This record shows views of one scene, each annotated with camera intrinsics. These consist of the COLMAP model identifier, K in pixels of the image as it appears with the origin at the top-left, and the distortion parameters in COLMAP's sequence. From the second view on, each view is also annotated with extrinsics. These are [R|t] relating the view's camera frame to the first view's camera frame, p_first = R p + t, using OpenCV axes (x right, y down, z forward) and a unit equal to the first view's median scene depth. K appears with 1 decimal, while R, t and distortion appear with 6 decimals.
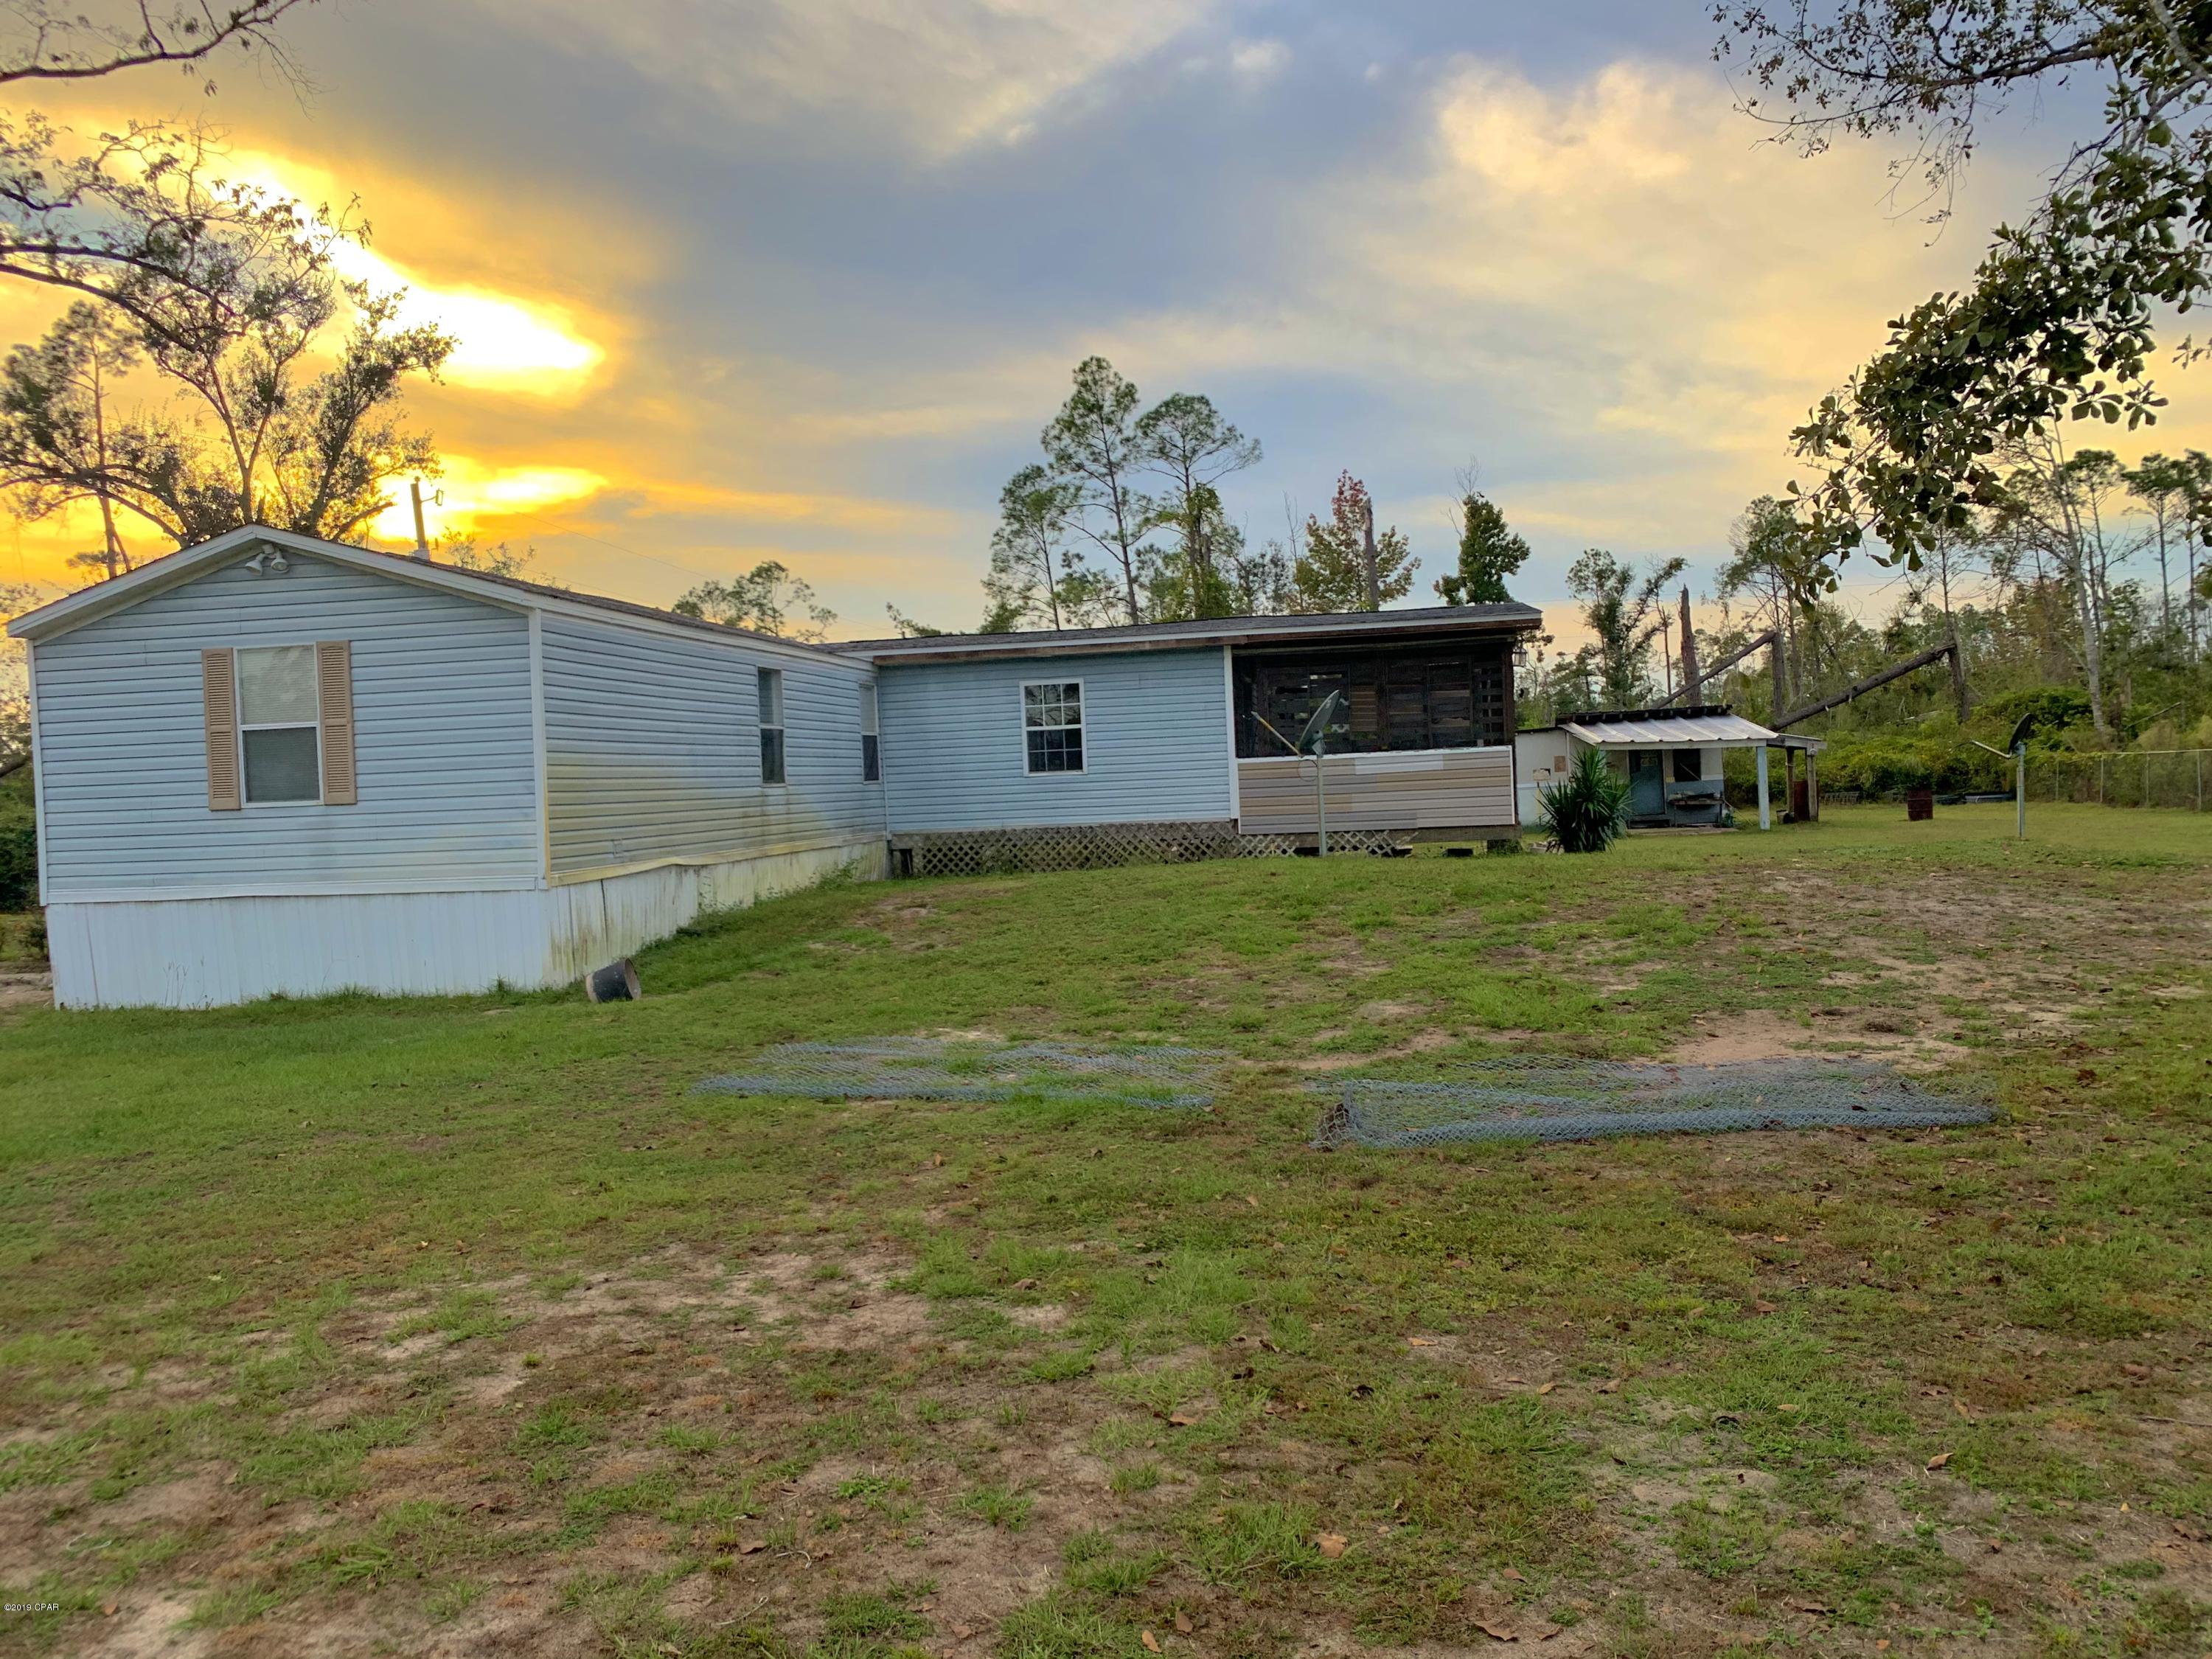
lens RADIAL K [[1714.9, 0, 1087.9], [0, 1714.9, 825.1], [0, 0, 1]] dist [0.025447, -0.018582]
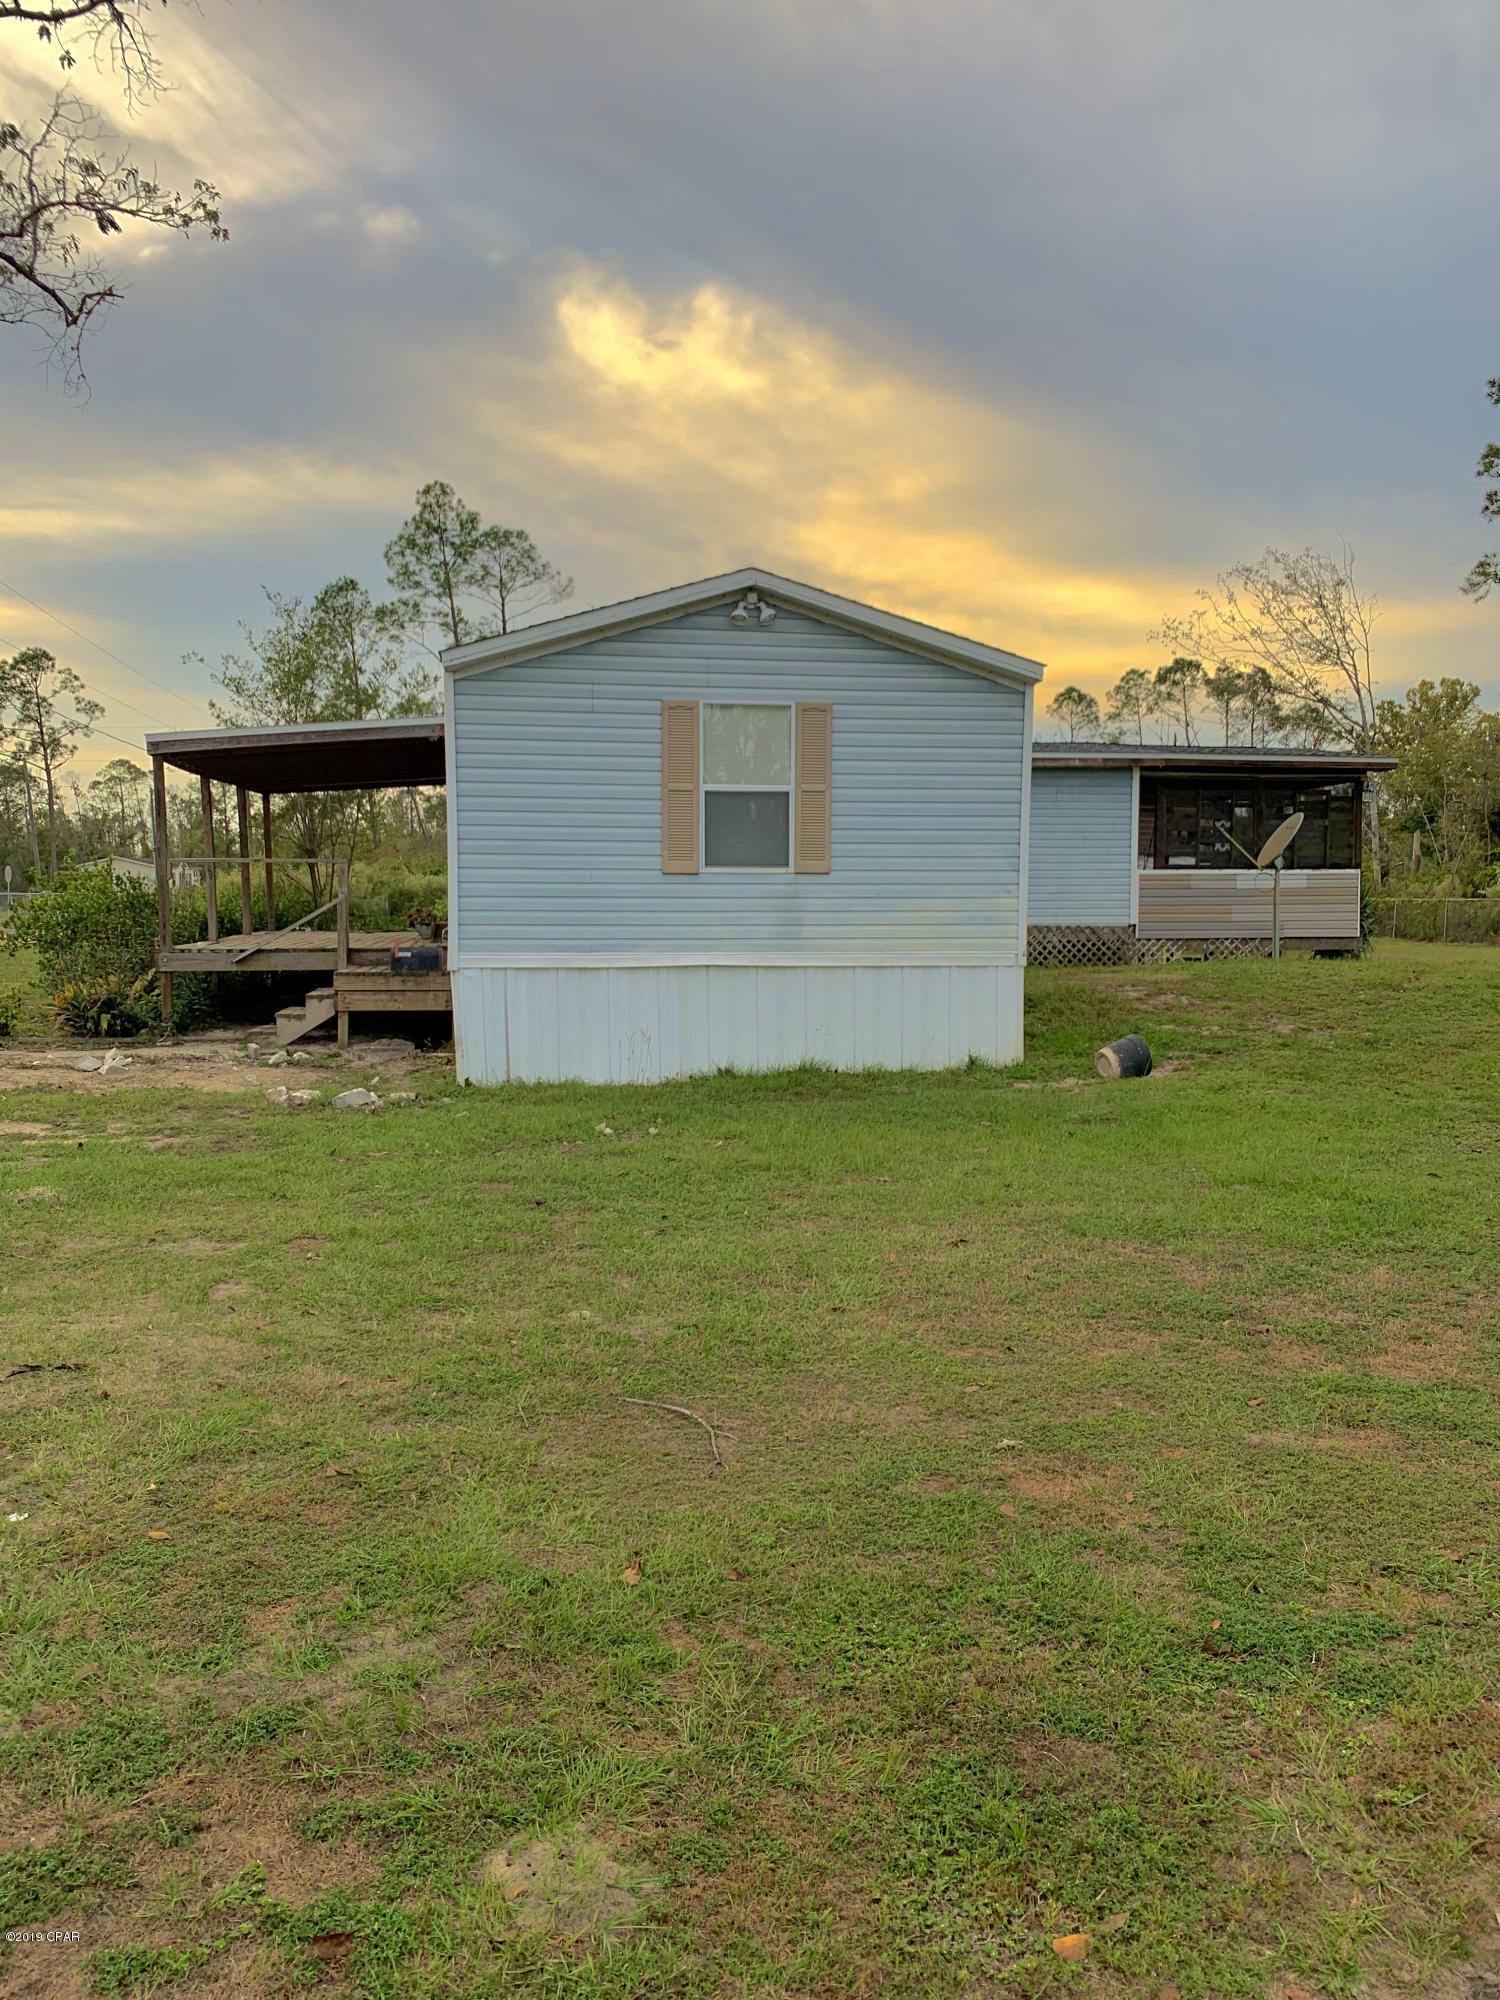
lens RADIAL K [[1550.5, 0, 646.3], [0, 1550.5, 949.5], [0, 0, 1]] dist [0.025447, -0.018582]
pose [[0.933880, 0.026524, 0.356601, -0.209687], [-0.029793, 0.999549, 0.003675, 0.007716], [-0.356343, -0.014056, 0.934250, 0.056854]]
